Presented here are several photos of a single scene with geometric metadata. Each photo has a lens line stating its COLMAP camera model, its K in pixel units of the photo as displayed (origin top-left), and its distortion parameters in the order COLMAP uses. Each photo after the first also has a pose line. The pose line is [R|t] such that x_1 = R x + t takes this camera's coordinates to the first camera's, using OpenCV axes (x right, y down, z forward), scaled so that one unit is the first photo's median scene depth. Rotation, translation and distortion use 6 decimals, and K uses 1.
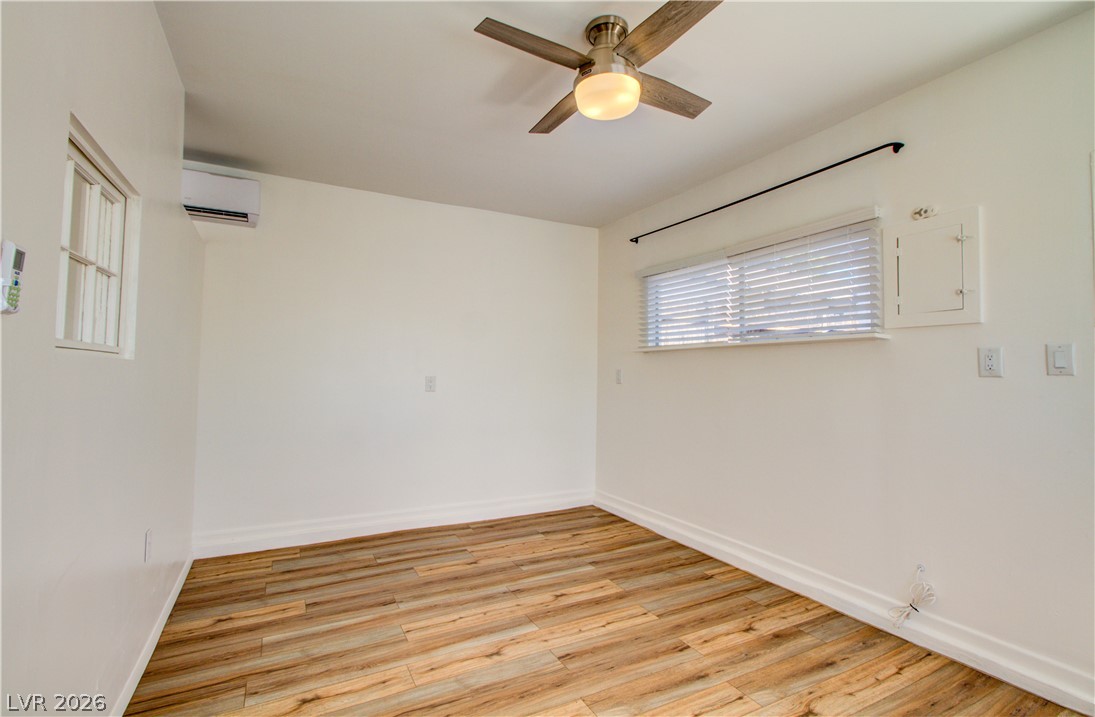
lens RADIAL K [[500.3, 0, 546.2], [0, 500.3, 352.9], [0, 0, 1]] dist [-0.014299, 0.005398]
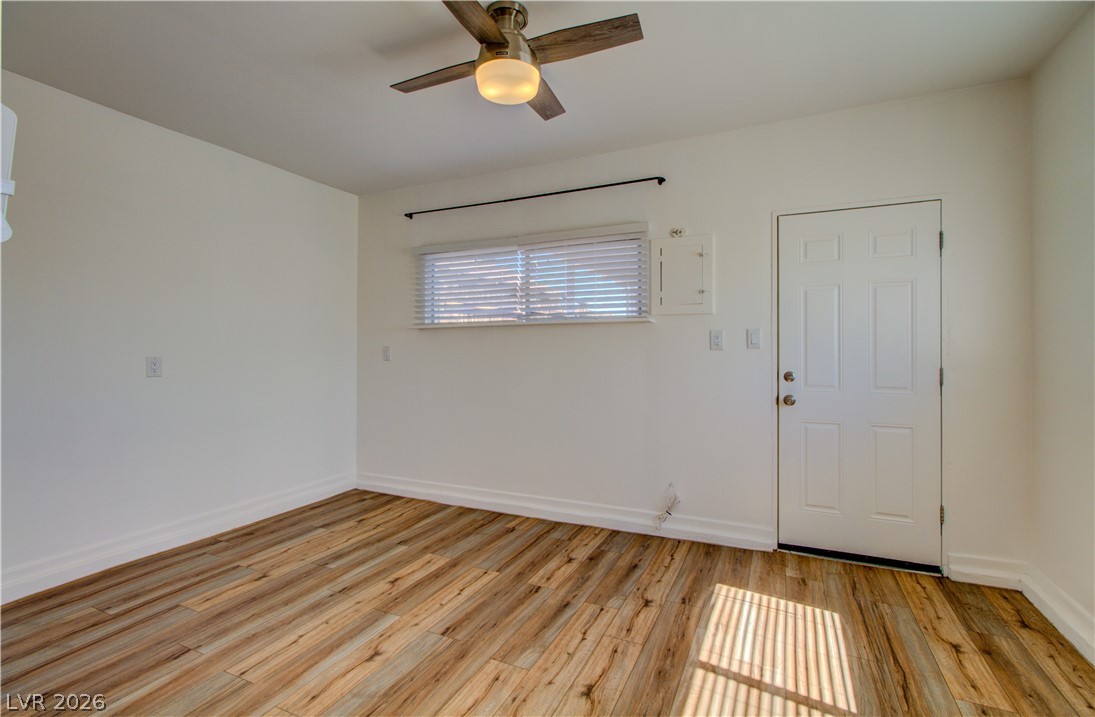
lens RADIAL K [[500.3, 0, 519.9], [0, 500.3, 352.0], [0, 0, 1]] dist [-0.014299, 0.005398]
pose [[0.804232, -0.012599, 0.594182, -0.362949], [-0.014172, 0.999084, 0.040367, 0.001668], [-0.594146, -0.040885, 0.803317, 0.103440]]
